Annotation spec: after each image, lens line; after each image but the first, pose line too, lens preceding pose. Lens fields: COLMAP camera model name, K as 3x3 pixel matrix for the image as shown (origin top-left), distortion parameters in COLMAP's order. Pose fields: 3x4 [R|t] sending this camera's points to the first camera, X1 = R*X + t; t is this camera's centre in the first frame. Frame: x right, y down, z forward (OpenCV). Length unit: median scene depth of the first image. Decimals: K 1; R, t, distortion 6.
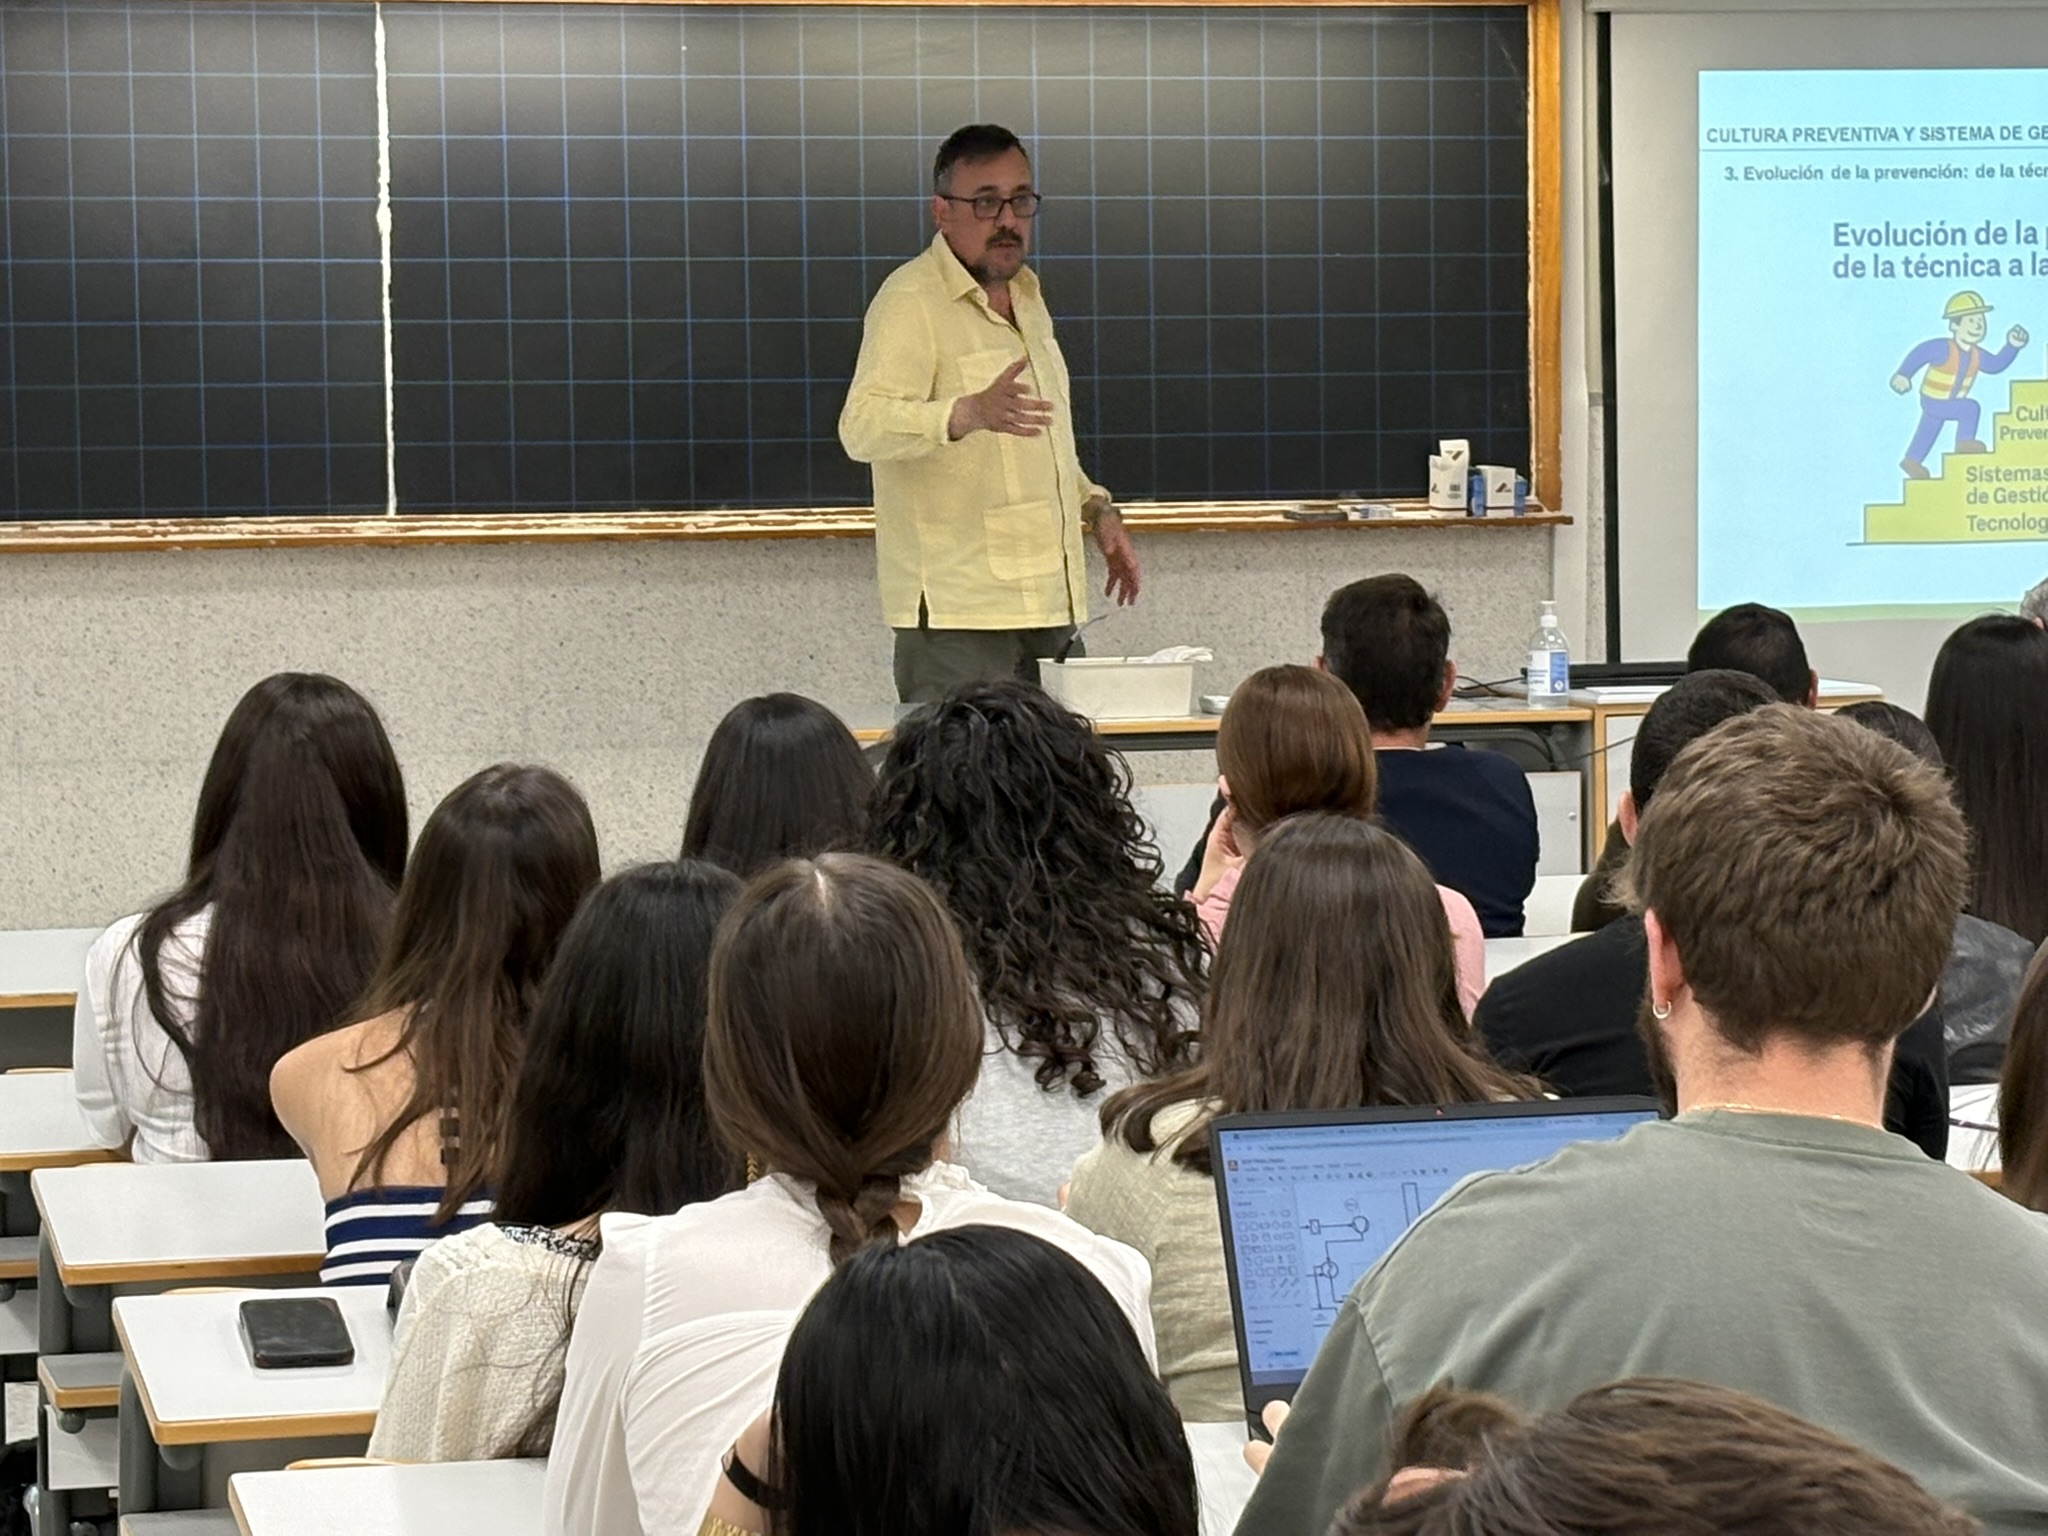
lens RADIAL K [[5793.5, 0, 1024.0], [0, 5793.5, 768.0], [0, 0, 1]] dist [0.322147, -1.741146]
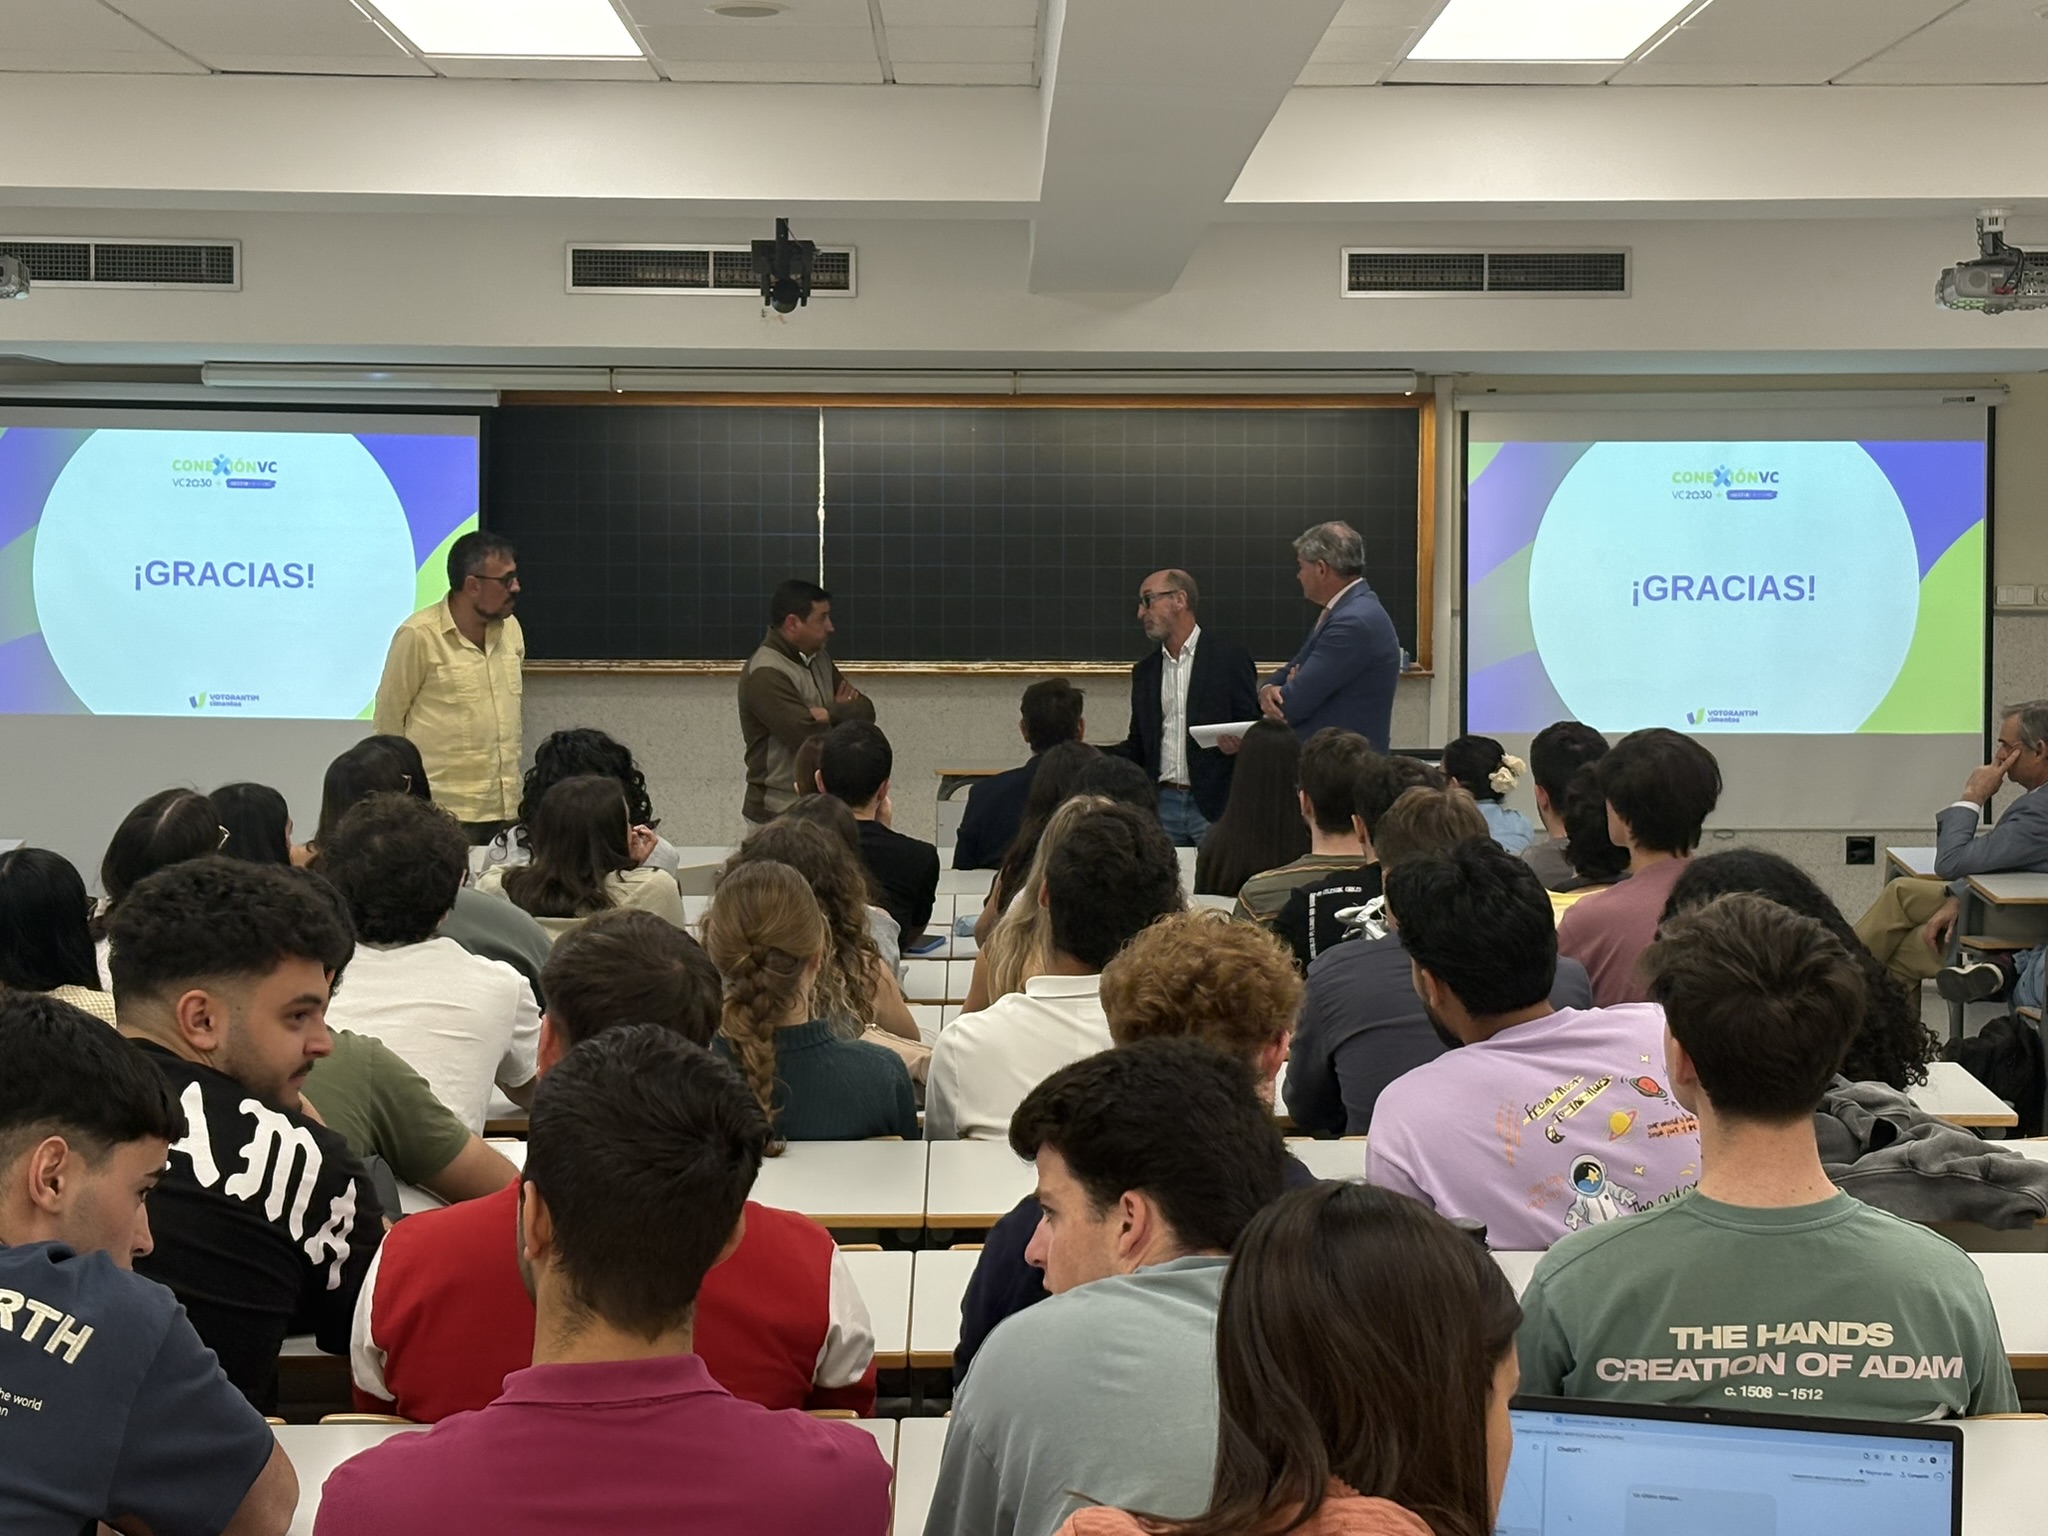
lens RADIAL K [[3661.0, 0, 1029.0], [0, 3661.0, 873.2], [0, 0, 1]] dist [0.075613, 0.048395]
pose [[0.968833, 0.035579, -0.245147, 0.265492], [-0.031757, 0.999305, 0.019525, 0.003054], [0.245671, -0.011132, 0.969289, -0.207233]]
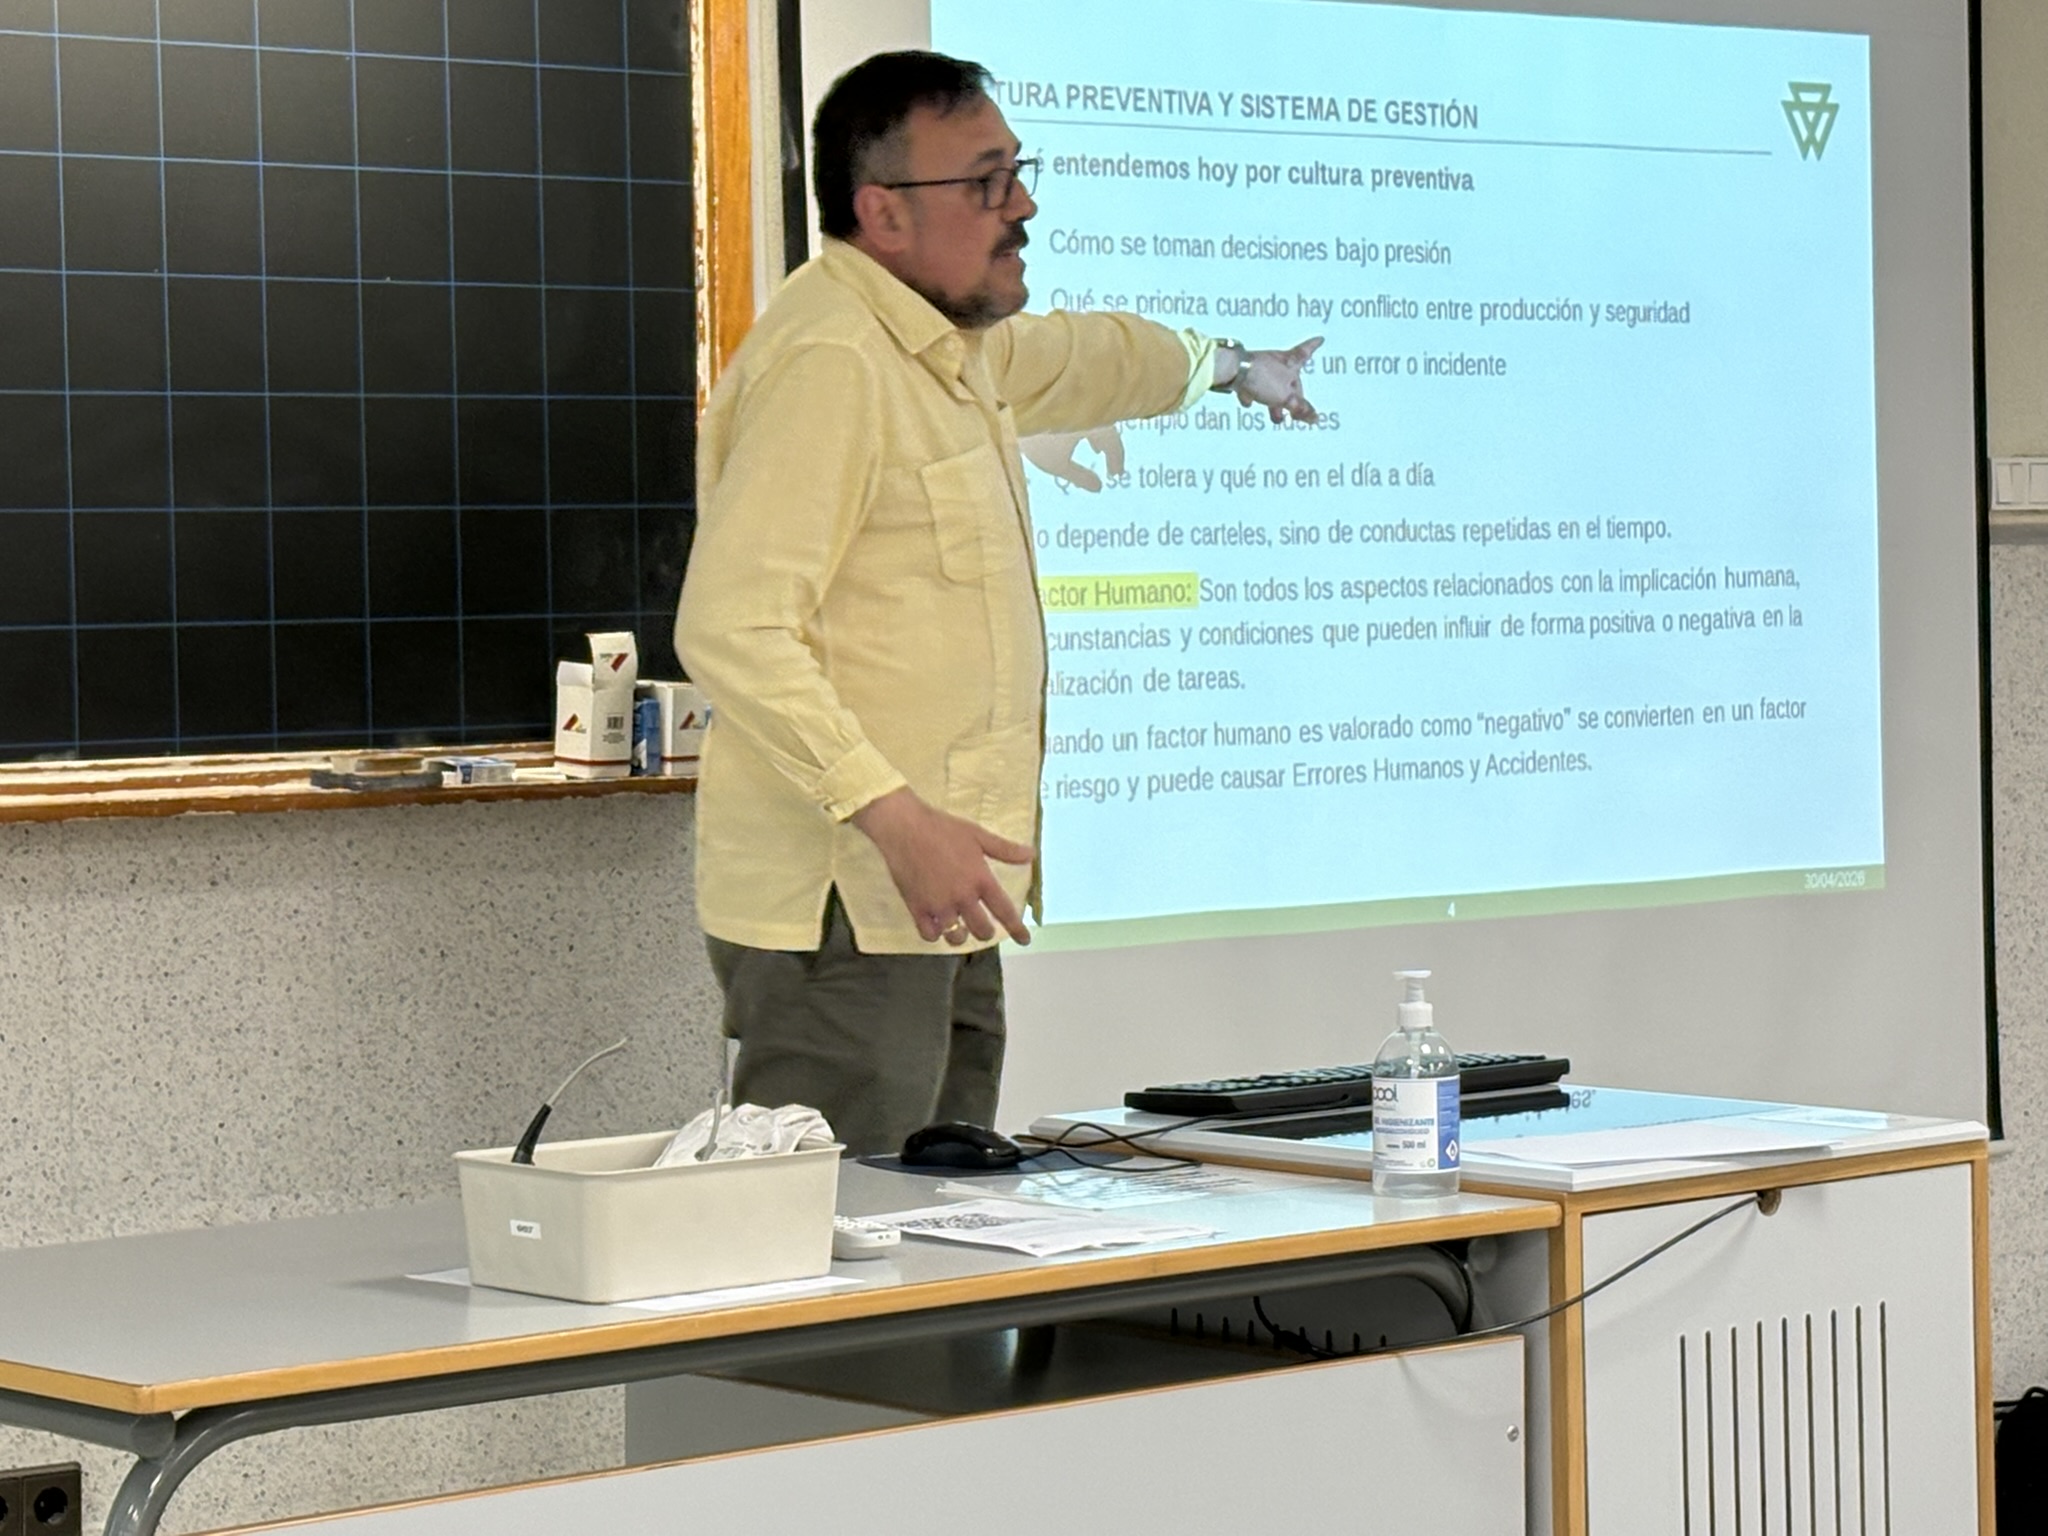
lens RADIAL K [[5681.0, 0, 1024.0], [0, 5681.0, 768.0], [0, 0, 1]] dist [0.228221, -0.144440]
pose [[0.891062, -0.018117, 0.453520, -0.128344], [0.032117, 0.999215, -0.023186, -0.030848], [-0.452744, 0.035226, 0.890944, 0.520494]]
